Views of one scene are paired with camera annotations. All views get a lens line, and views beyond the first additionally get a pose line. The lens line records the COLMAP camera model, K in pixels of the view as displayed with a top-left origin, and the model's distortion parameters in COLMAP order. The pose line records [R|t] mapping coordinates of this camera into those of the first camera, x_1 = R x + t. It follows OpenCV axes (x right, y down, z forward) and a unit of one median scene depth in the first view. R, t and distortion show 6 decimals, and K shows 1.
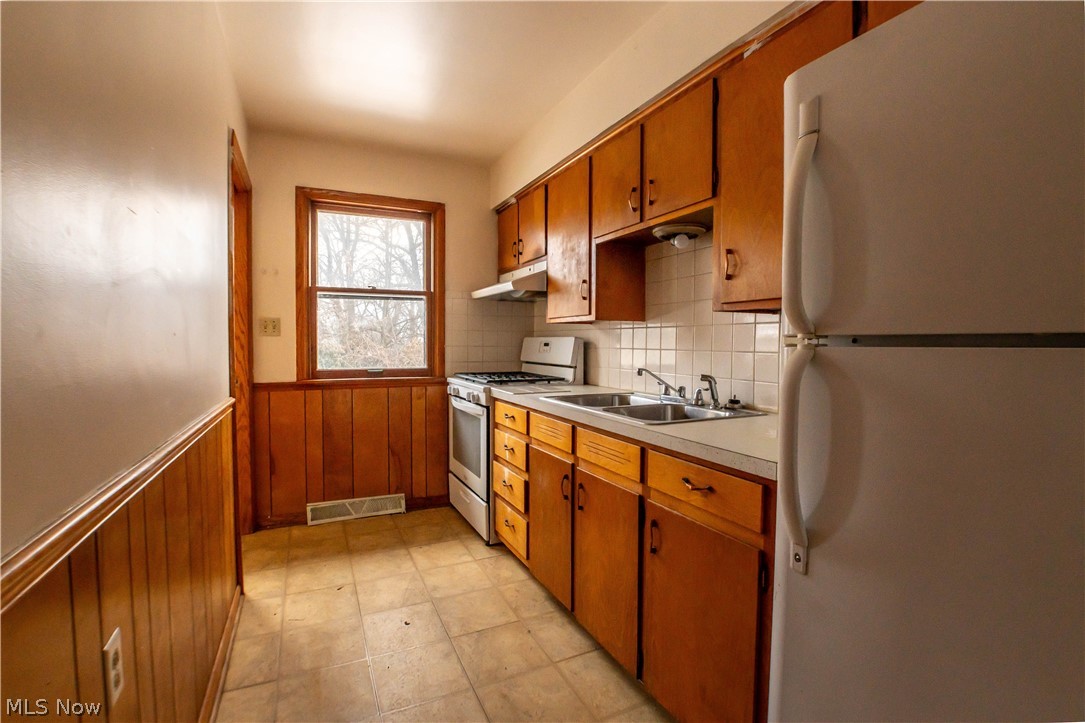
lens RADIAL K [[494.5, 0, 544.6], [0, 494.5, 361.9], [0, 0, 1]] dist [-0.032713, -0.000802]
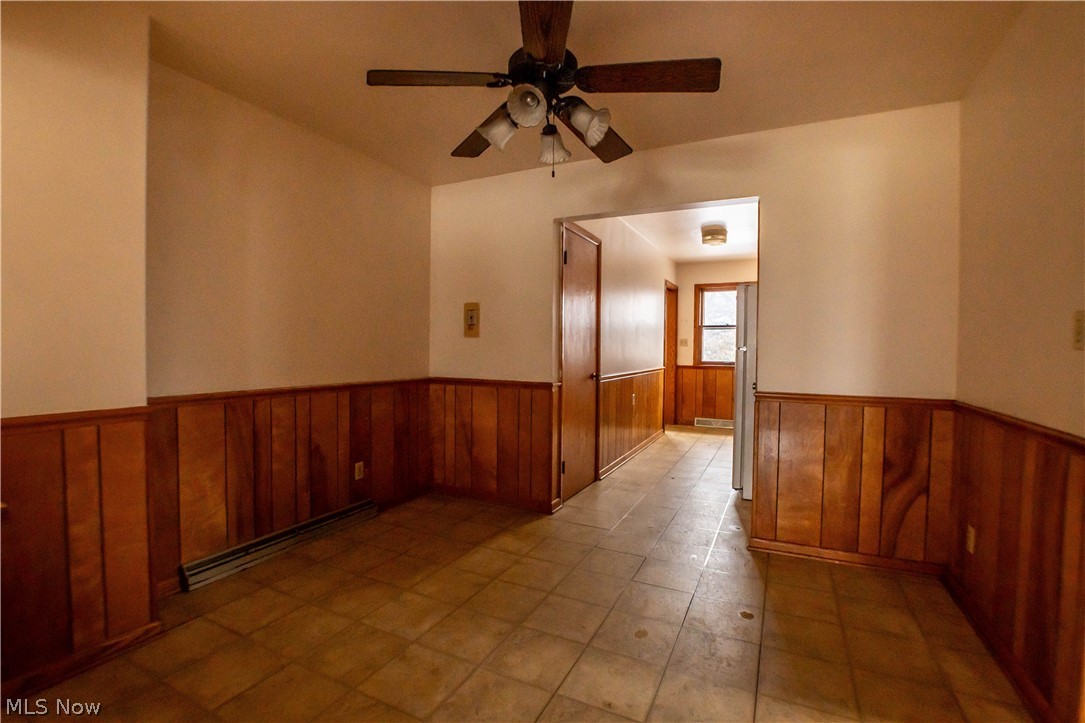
lens RADIAL K [[494.5, 0, 544.4], [0, 494.5, 364.8], [0, 0, 1]] dist [-0.032713, -0.000802]
pose [[0.618041, 0.024642, -0.785759, 0.919216], [-0.035673, 0.999358, 0.003282, 0.054272], [0.785336, 0.026002, 0.618524, -1.038595]]
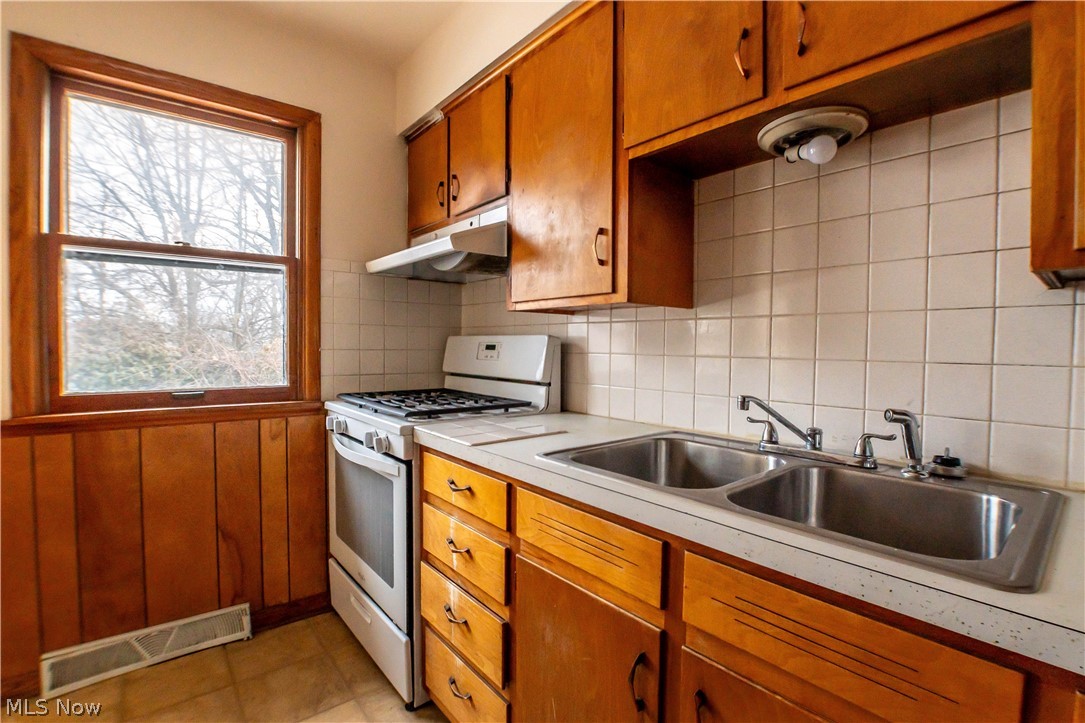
lens RADIAL K [[494.5, 0, 545.6], [0, 494.5, 362.5], [0, 0, 1]] dist [-0.032713, -0.000802]
pose [[0.970772, -0.004374, 0.239963, -0.087599], [0.005134, 0.999984, -0.002542, -0.014292], [-0.239948, 0.003700, 0.970779, 0.390710]]
